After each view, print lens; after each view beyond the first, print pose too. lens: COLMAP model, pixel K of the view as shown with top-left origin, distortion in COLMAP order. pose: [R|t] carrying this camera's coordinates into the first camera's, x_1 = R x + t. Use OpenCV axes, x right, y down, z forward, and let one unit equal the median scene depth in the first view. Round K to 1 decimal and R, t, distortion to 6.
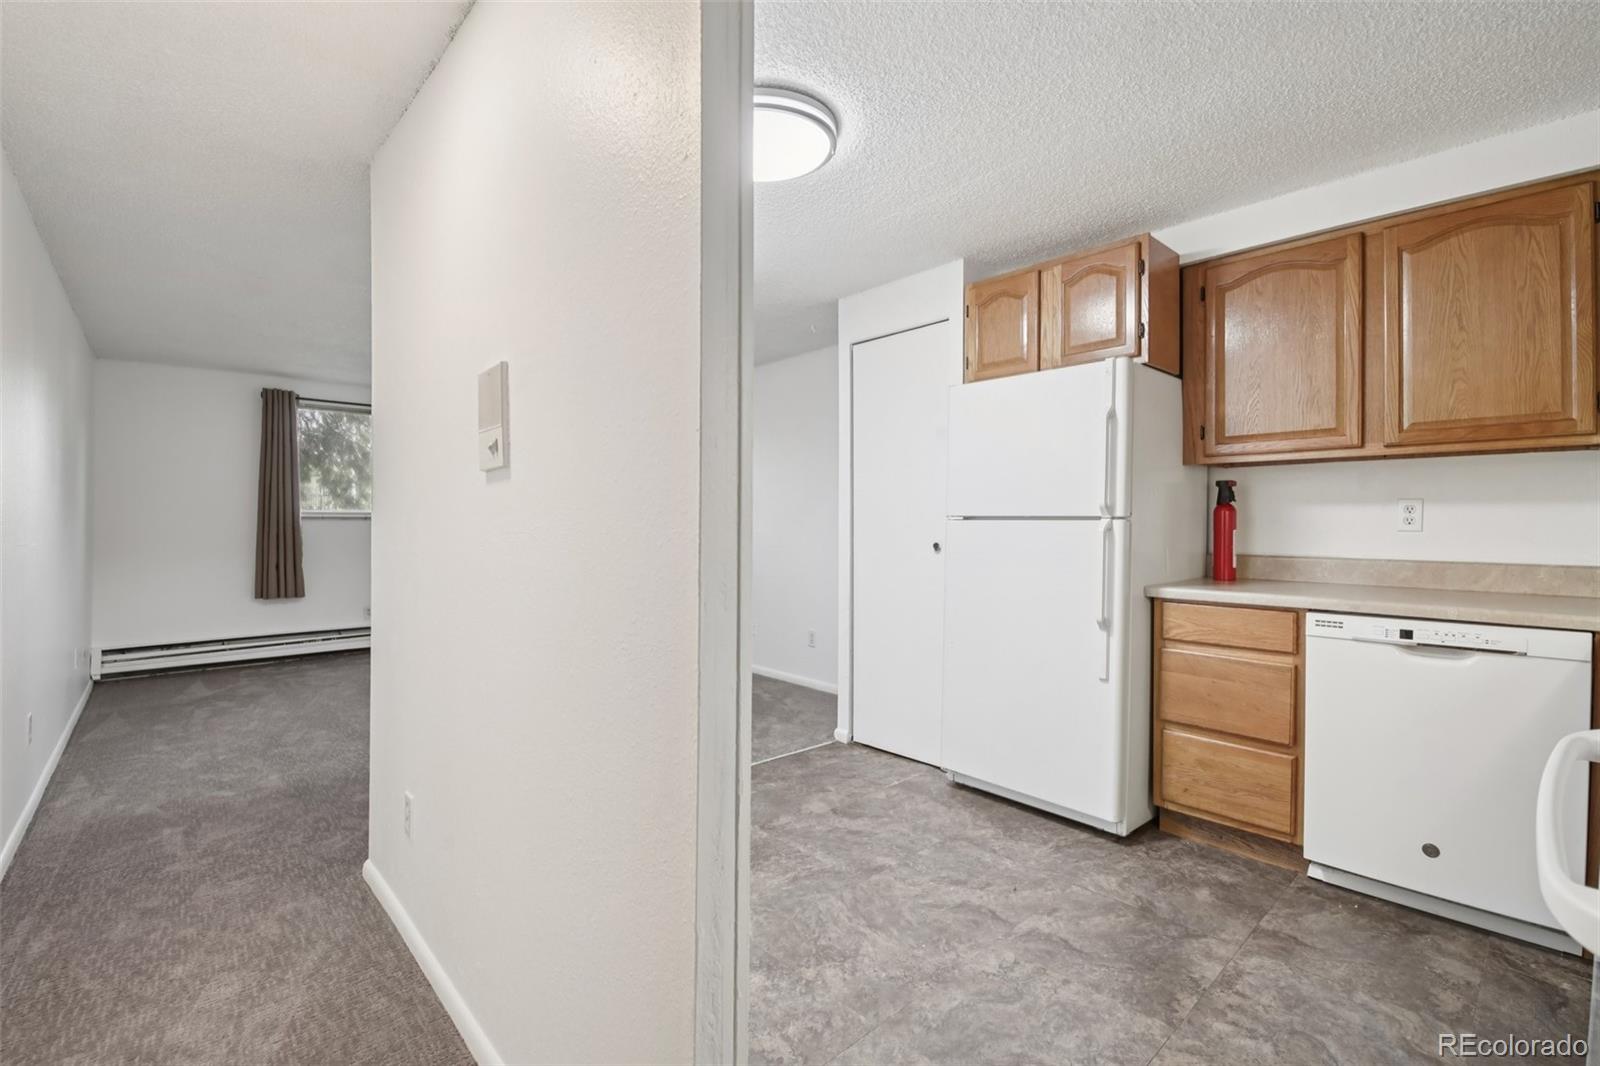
lens RADIAL K [[703.8, 0, 799.0], [0, 703.8, 533.6], [0, 0, 1]] dist [-0.005183, -0.007750]
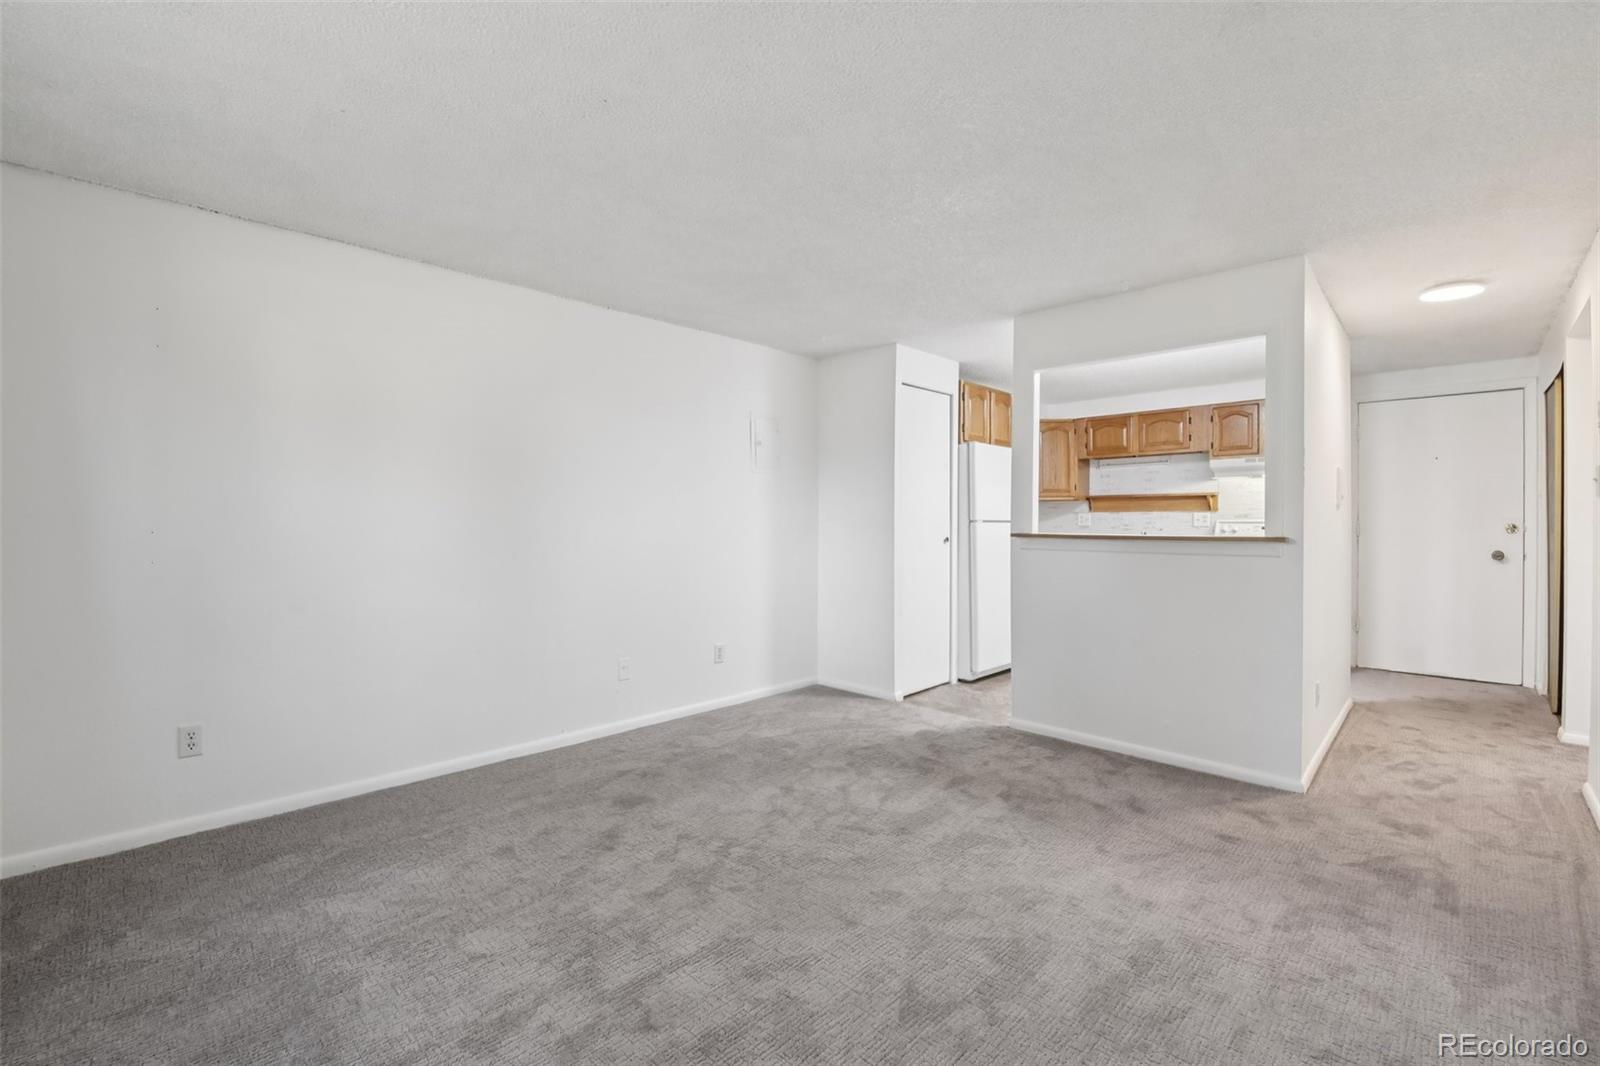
lens RADIAL K [[703.8, 0, 798.7], [0, 703.8, 524.9], [0, 0, 1]] dist [-0.005183, -0.007750]
pose [[-0.073490, -0.008093, 0.997263, -1.704520], [0.012592, 0.999880, 0.009042, -0.041728], [-0.997216, 0.013222, -0.073380, 1.861030]]
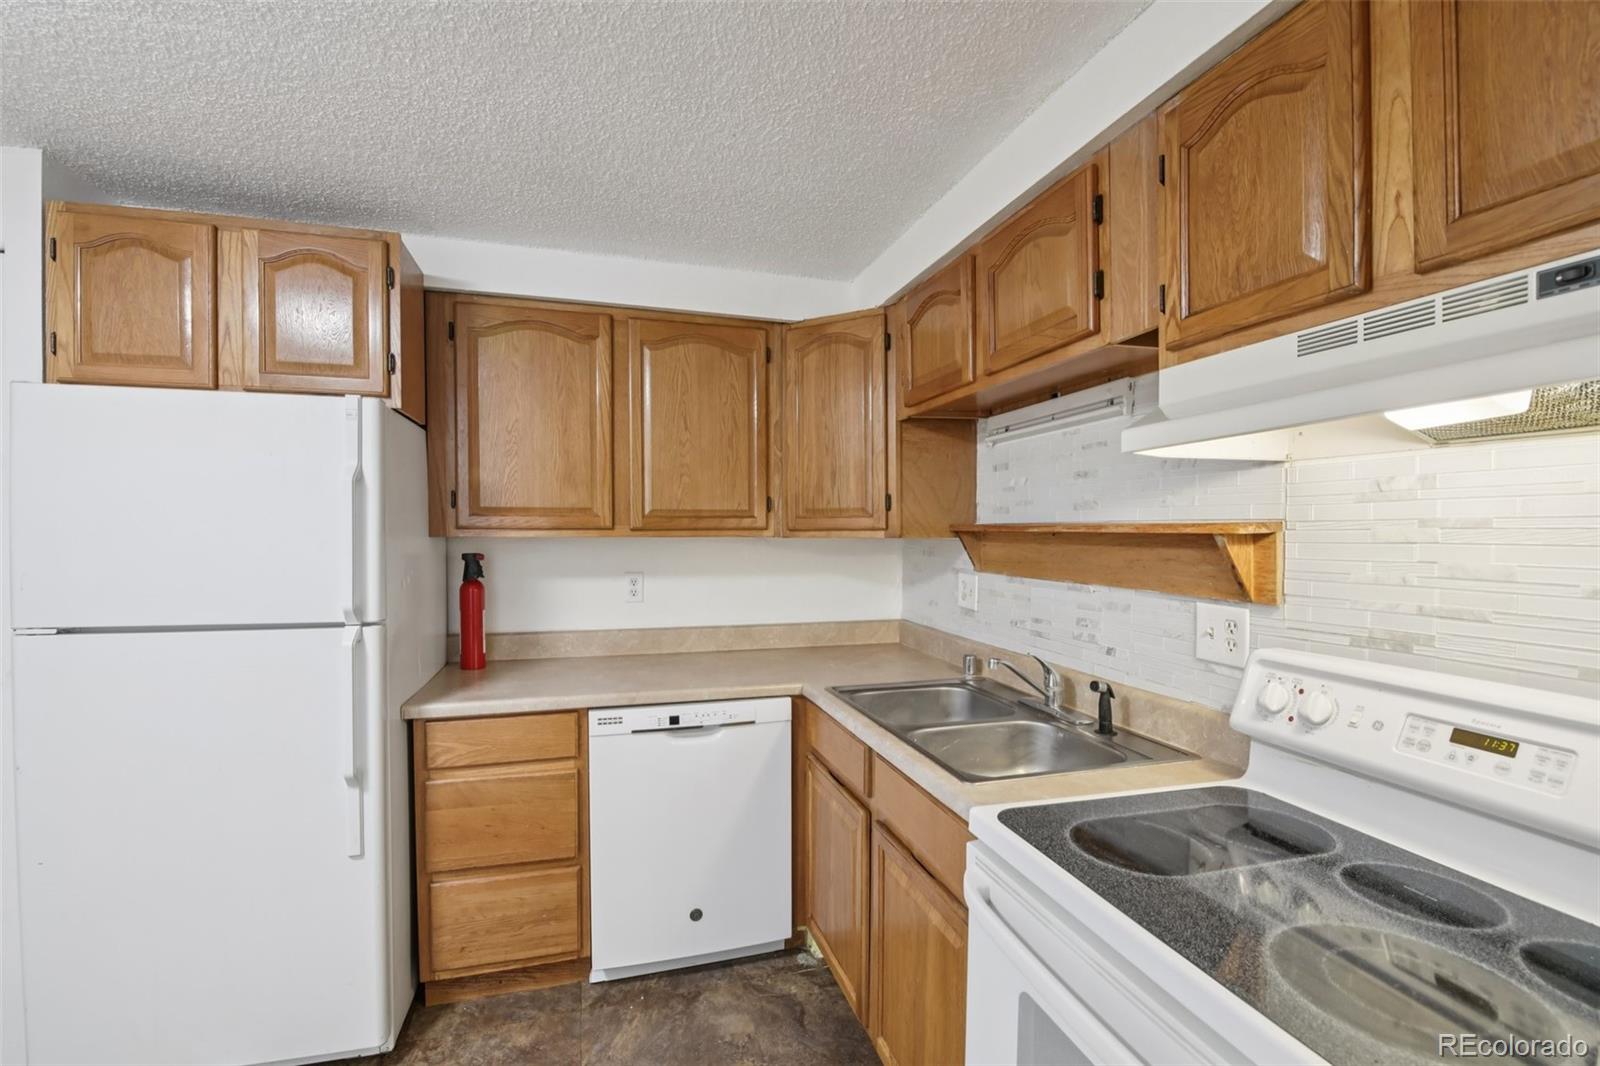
lens RADIAL K [[703.8, 0, 789.8], [0, 703.8, 548.0], [0, 0, 1]] dist [-0.005183, -0.007750]
pose [[0.437500, -0.026948, 0.898814, 0.002996], [0.009806, 0.999634, 0.025198, -0.111825], [-0.899165, -0.002210, 0.437604, 0.304342]]
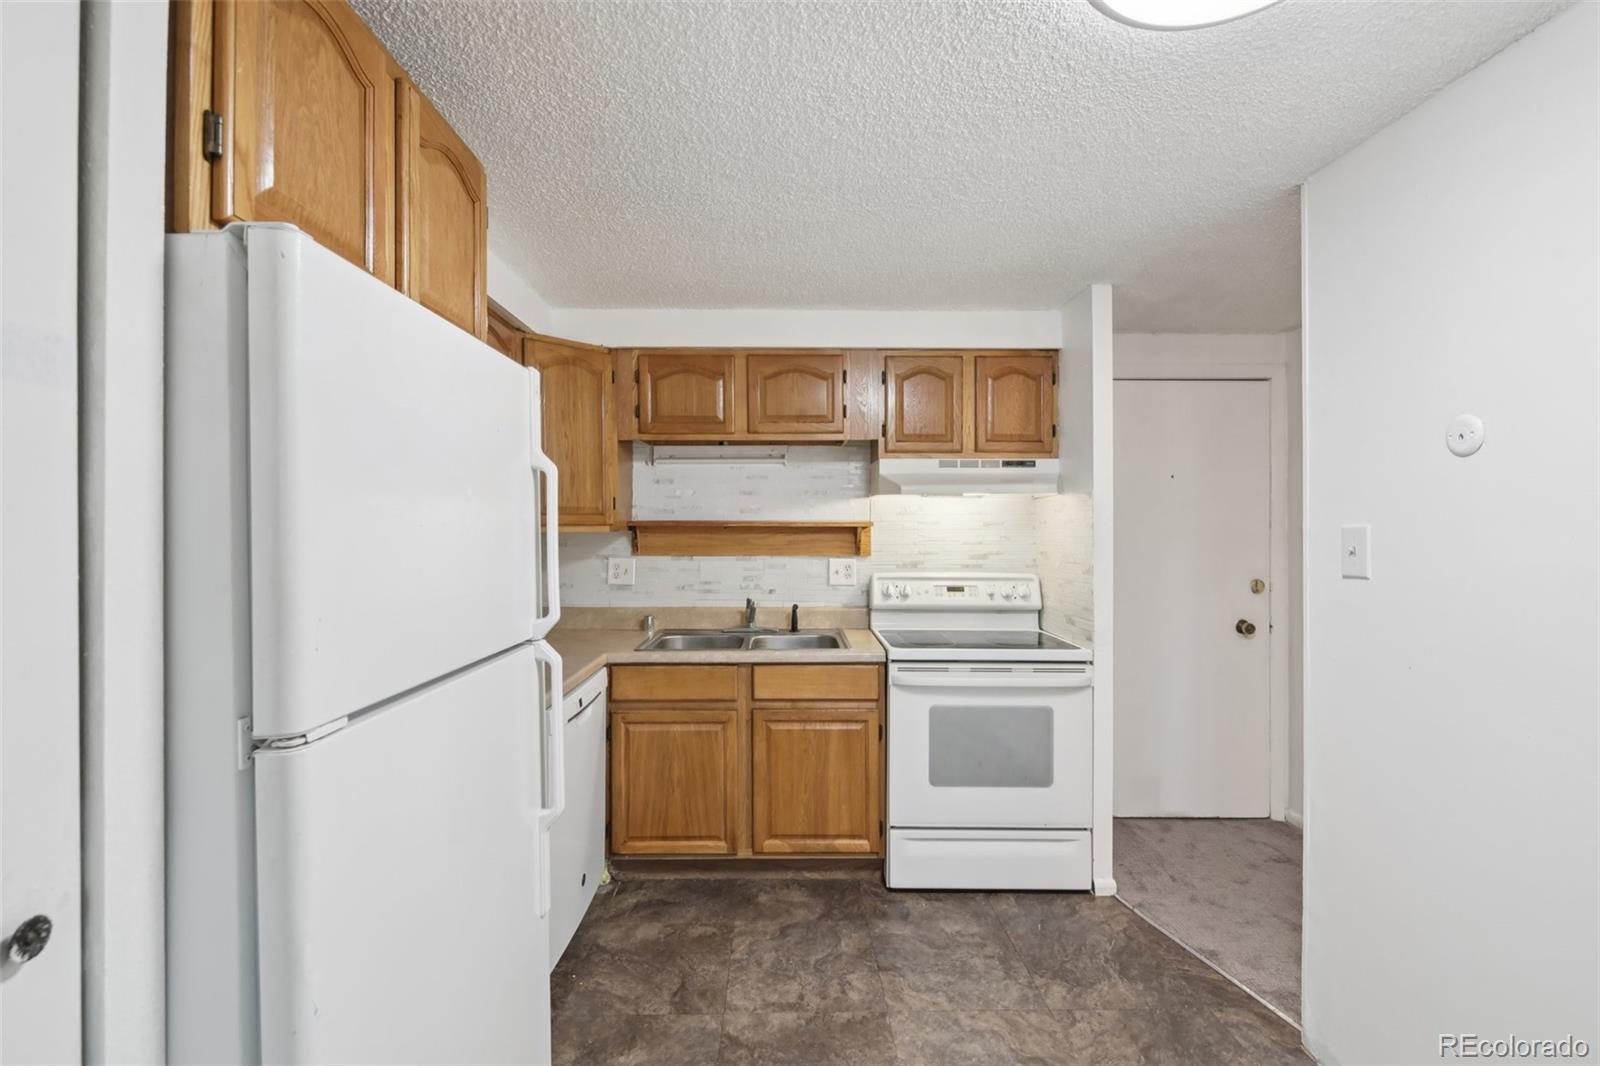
lens RADIAL K [[703.8, 0, 804.0], [0, 703.8, 519.2], [0, 0, 1]] dist [-0.005183, -0.007750]
pose [[-0.756592, -0.002146, 0.653884, -0.118421], [0.001728, 0.999985, 0.005282, -0.126621], [-0.653885, 0.005126, -0.756576, 1.296041]]
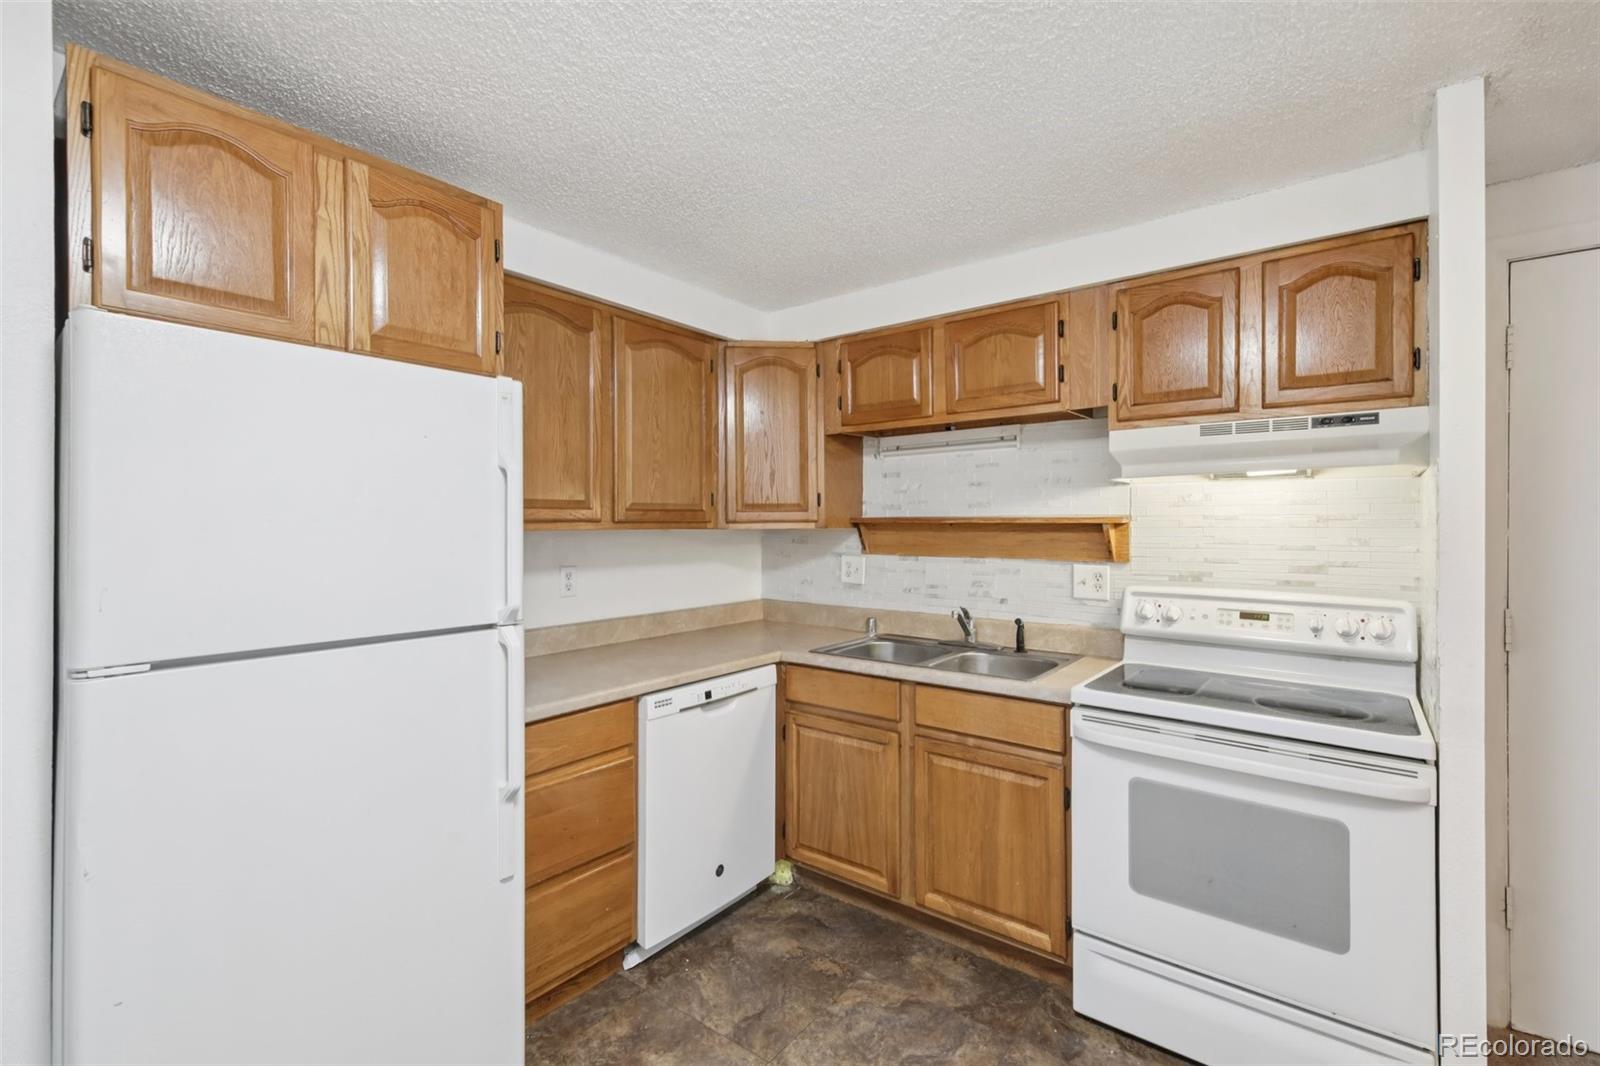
lens RADIAL K [[703.8, 0, 803.4], [0, 703.8, 525.4], [0, 0, 1]] dist [-0.005183, -0.007750]
pose [[-0.178428, -0.006377, 0.983932, -0.238561], [0.010662, 0.999908, 0.008414, -0.115506], [-0.983895, 0.011992, -0.178343, 0.834071]]
